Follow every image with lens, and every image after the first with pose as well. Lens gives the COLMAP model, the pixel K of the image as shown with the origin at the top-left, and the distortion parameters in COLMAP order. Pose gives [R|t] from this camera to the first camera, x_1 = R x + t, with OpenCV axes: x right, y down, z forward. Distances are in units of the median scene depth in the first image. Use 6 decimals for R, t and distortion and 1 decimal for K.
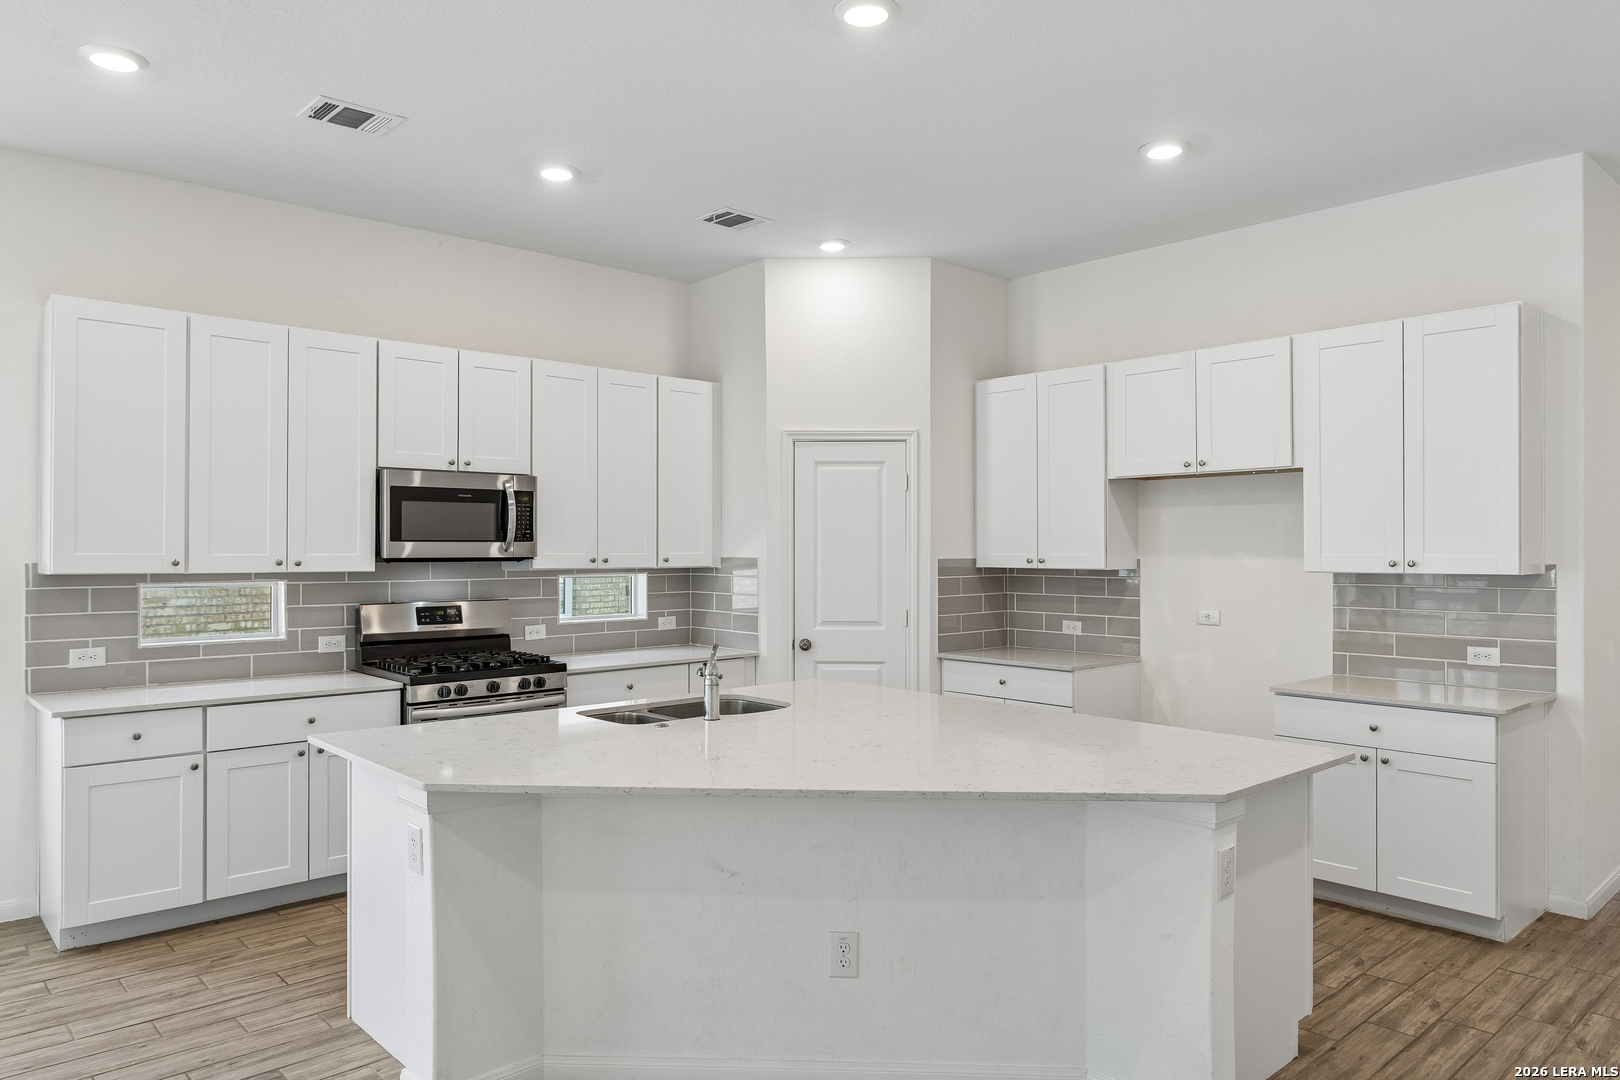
lens RADIAL K [[1074.1, 0, 826.0], [0, 1074.1, 536.9], [0, 0, 1]] dist [0.023141, -0.006092]
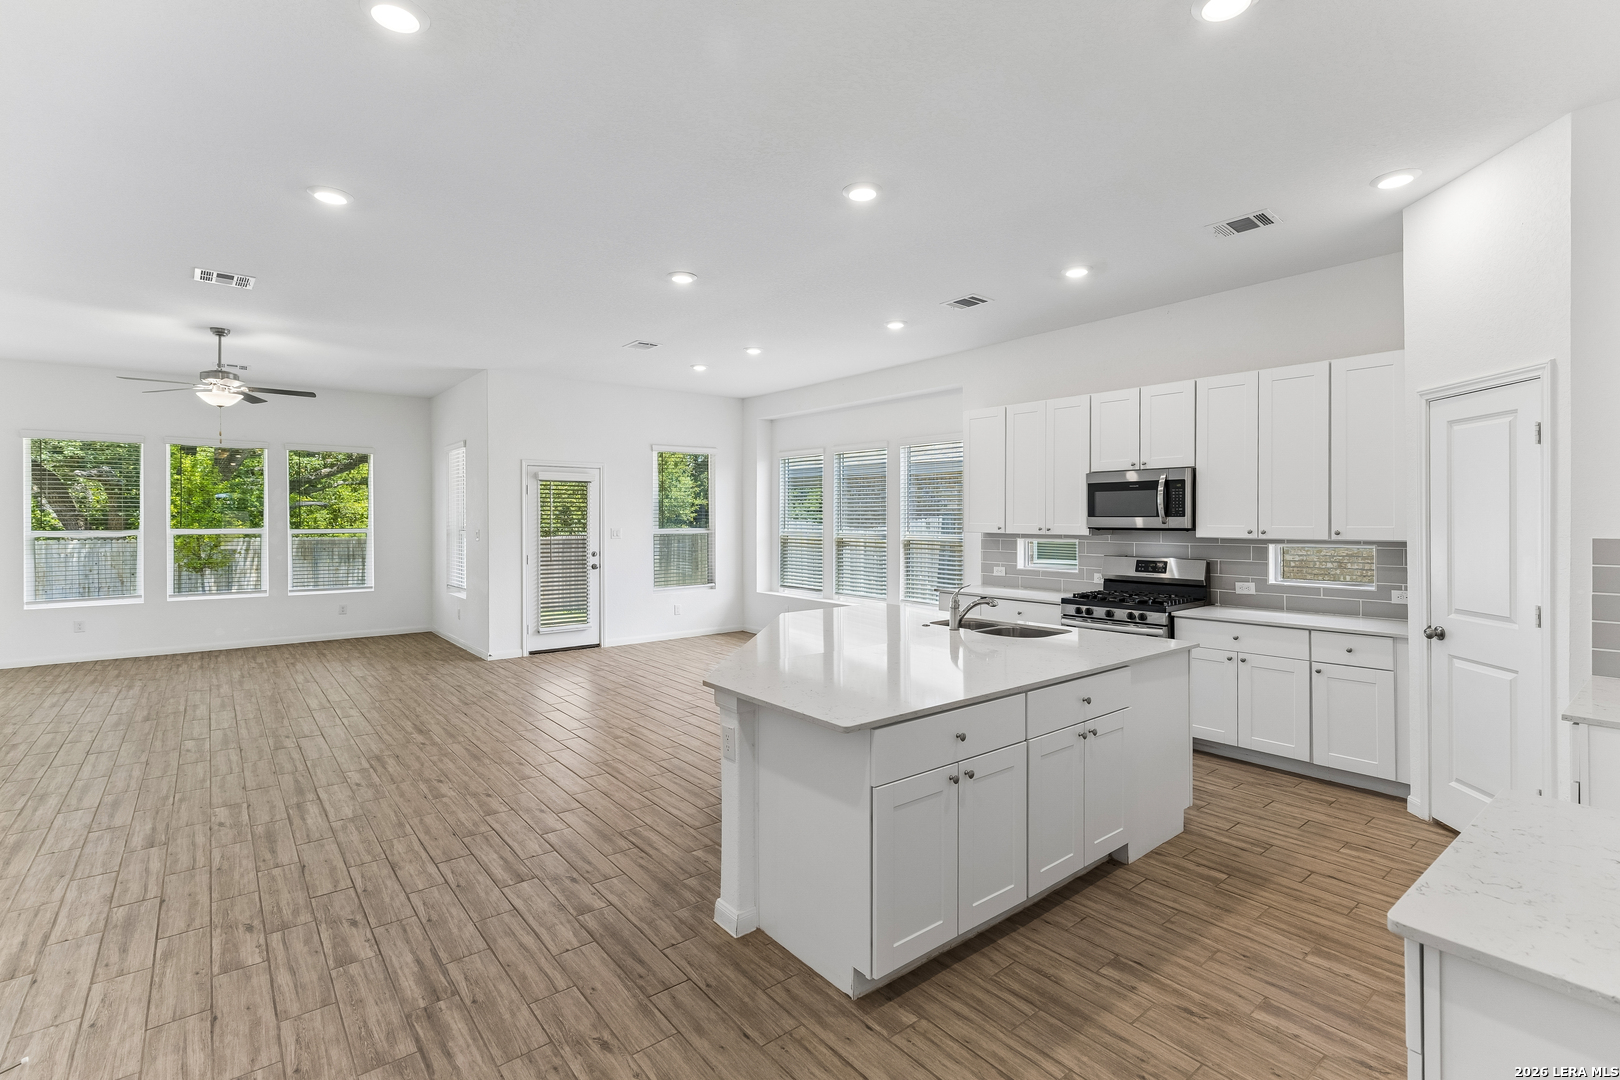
lens RADIAL K [[744.9, 0, 816.4], [0, 744.9, 526.4], [0, 0, 1]] dist [0.002893, 0.000151]
pose [[-0.059219, 0.009454, -0.998200, 0.686264], [0.010414, 0.999907, 0.008853, 0.003569], [0.998191, -0.009871, -0.059312, 0.595544]]
